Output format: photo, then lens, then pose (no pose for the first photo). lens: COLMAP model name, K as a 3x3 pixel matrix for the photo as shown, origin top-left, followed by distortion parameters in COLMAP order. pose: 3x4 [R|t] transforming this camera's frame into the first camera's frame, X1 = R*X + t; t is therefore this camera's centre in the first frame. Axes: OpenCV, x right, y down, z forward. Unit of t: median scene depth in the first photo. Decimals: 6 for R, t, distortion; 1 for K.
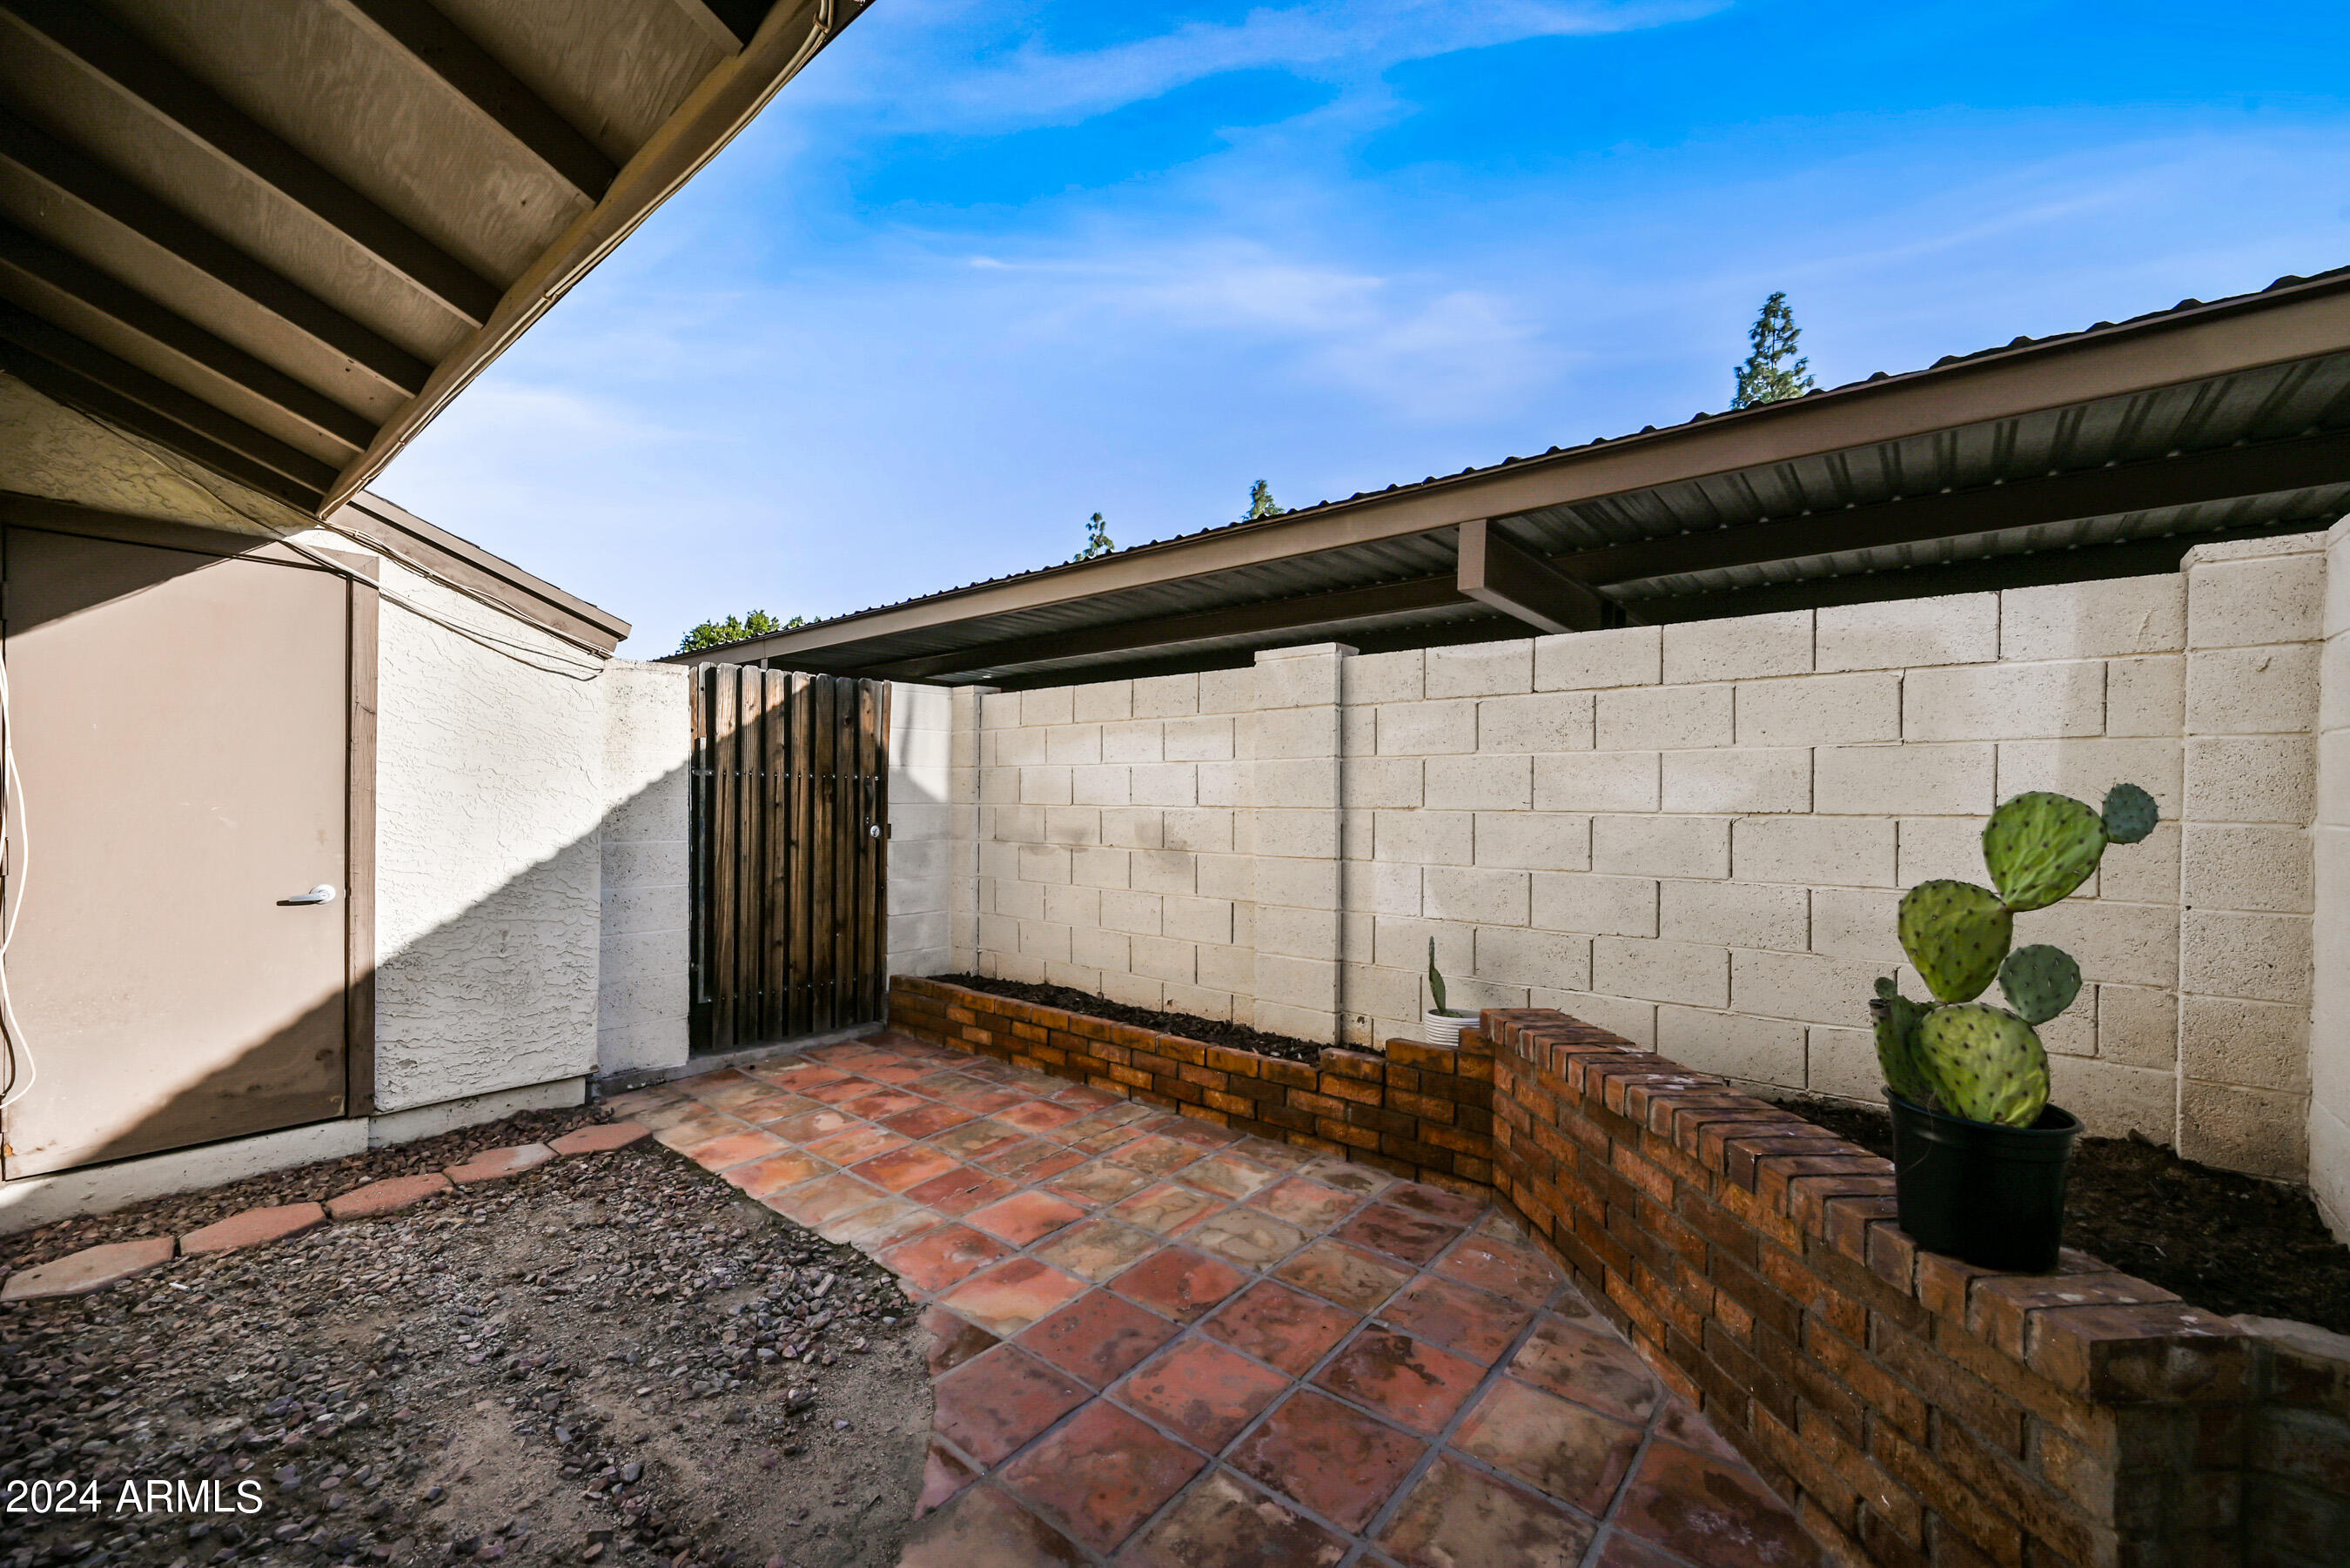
lens RADIAL K [[932.5, 0, 1173.4], [0, 932.5, 804.9], [0, 0, 1]] dist [0.000544, 0.000257]
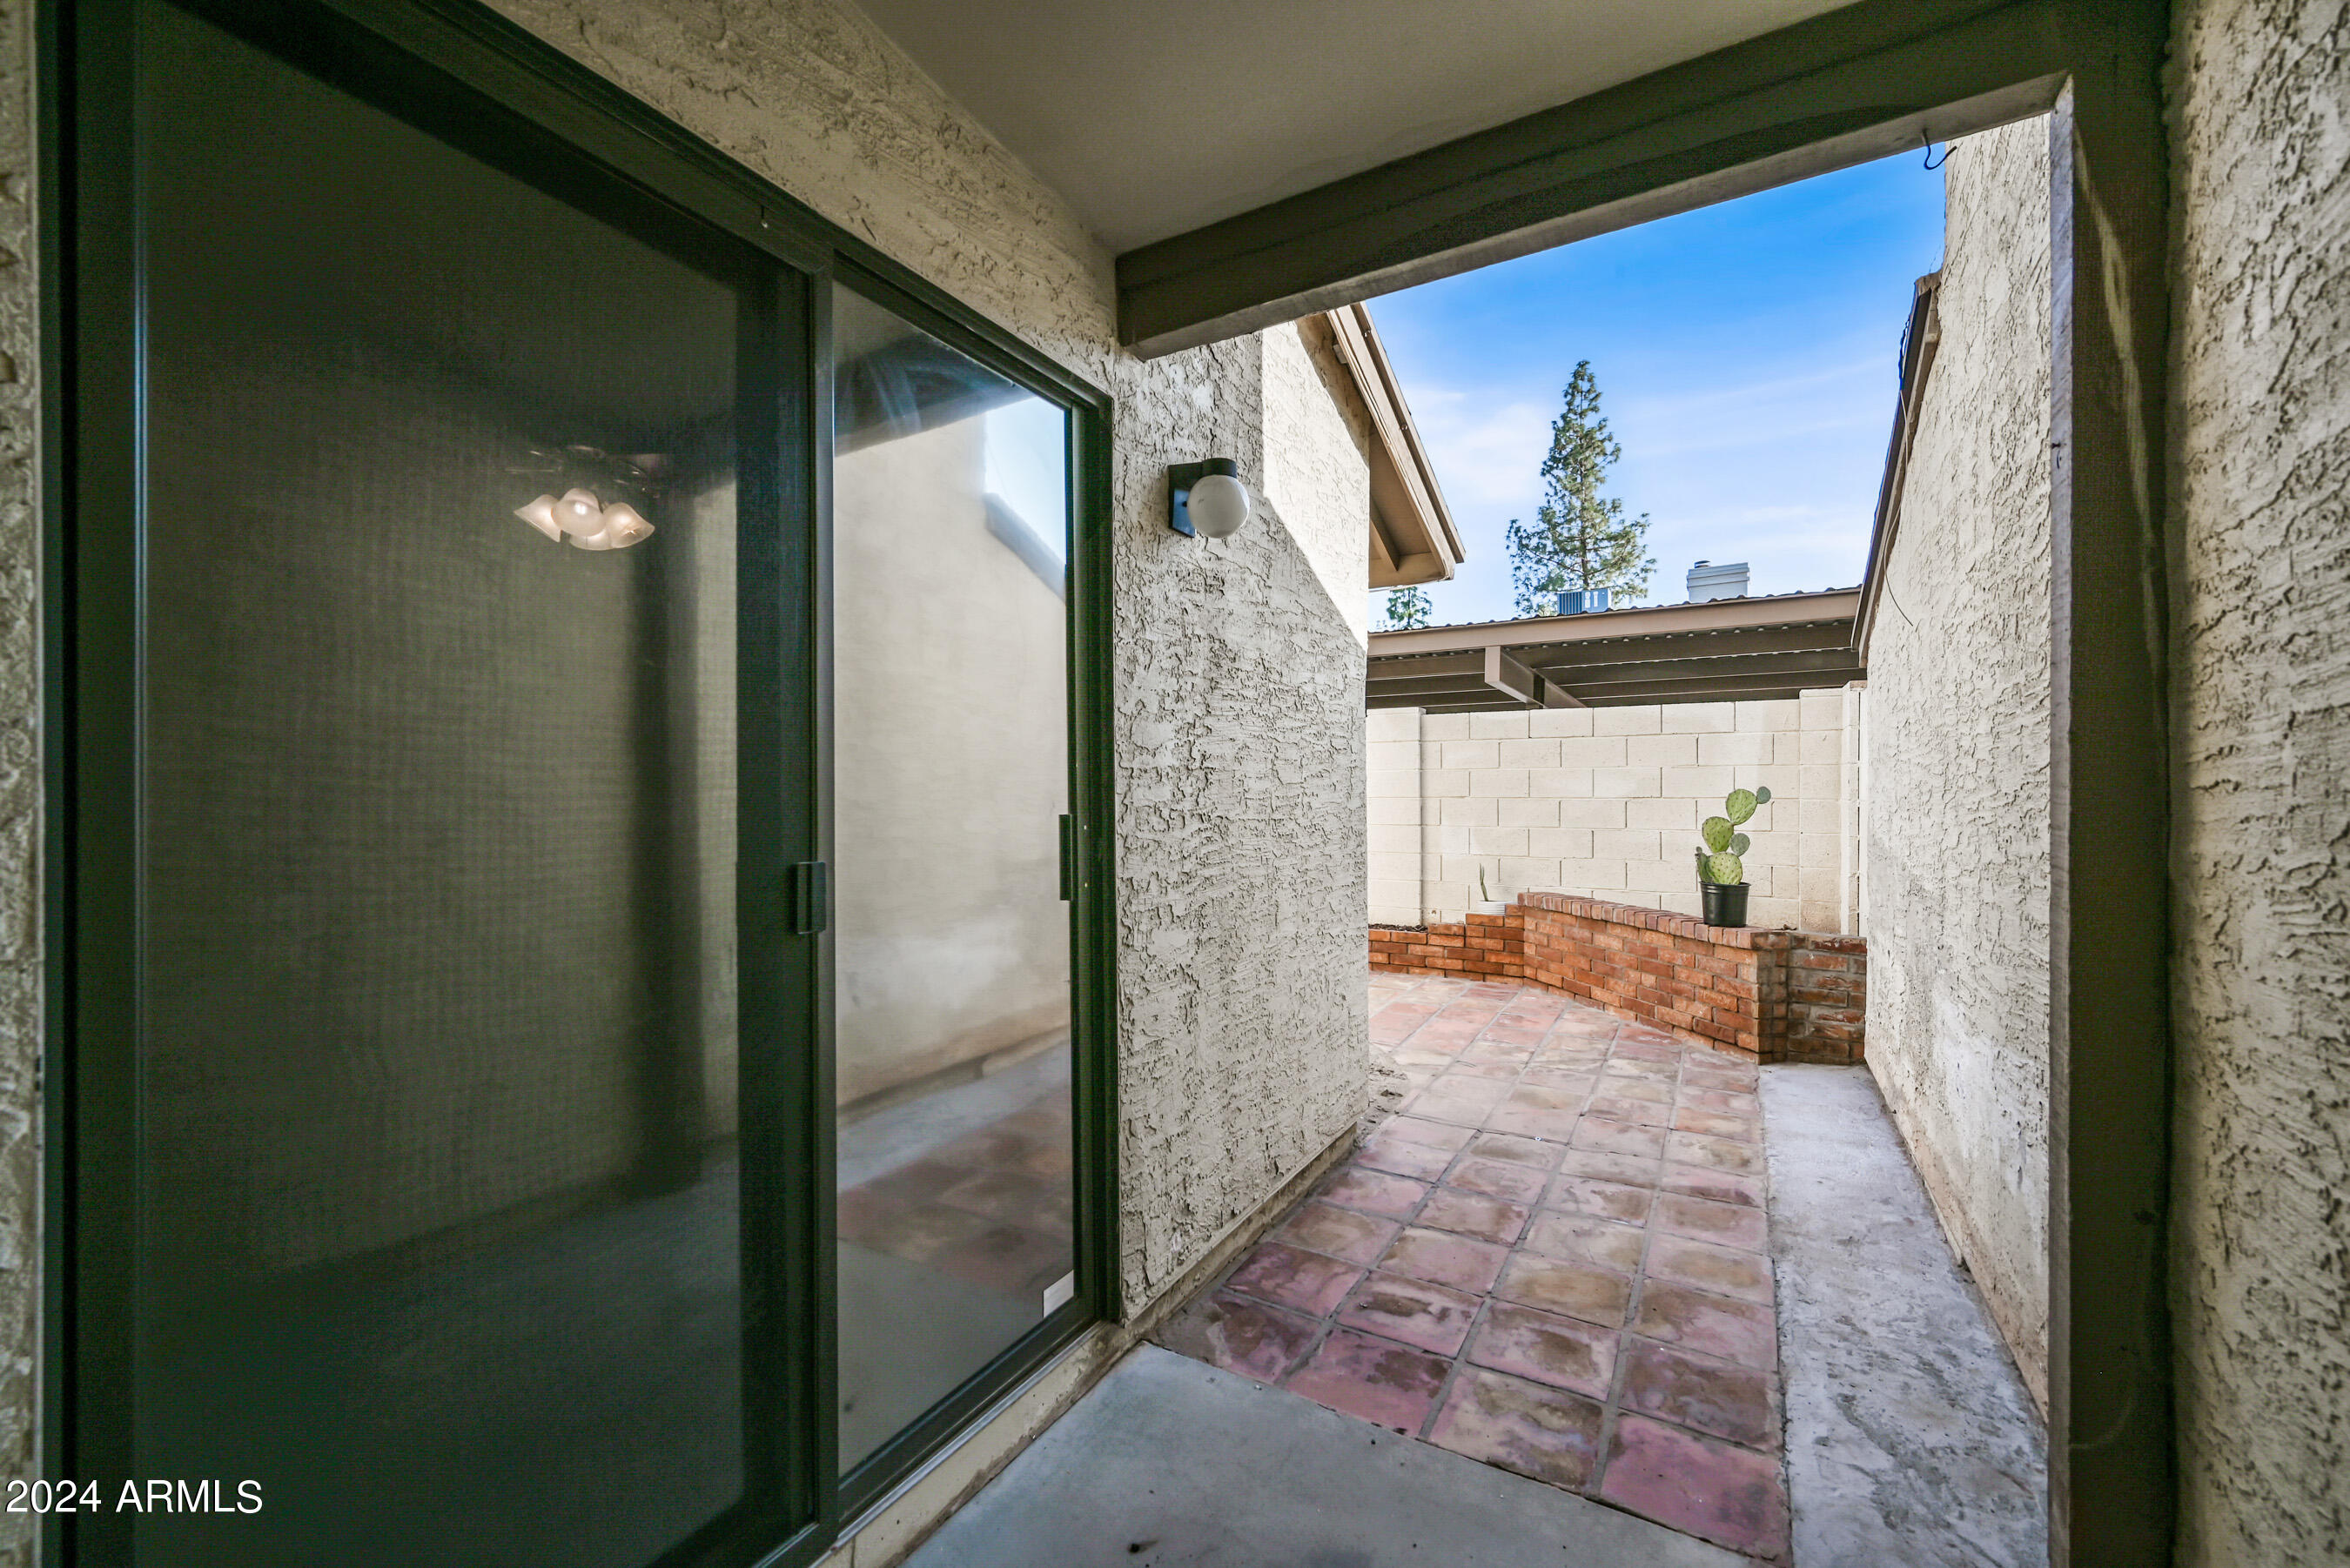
lens RADIAL K [[920.1, 0, 1169.7], [0, 920.1, 795.9], [0, 0, 1]] dist [-0.003495, -0.000201]
pose [[0.988098, -0.010037, 0.153501, -0.706302], [0.010523, 0.999942, -0.002354, -0.001043], [-0.153468, 0.003941, 0.988146, -0.857525]]
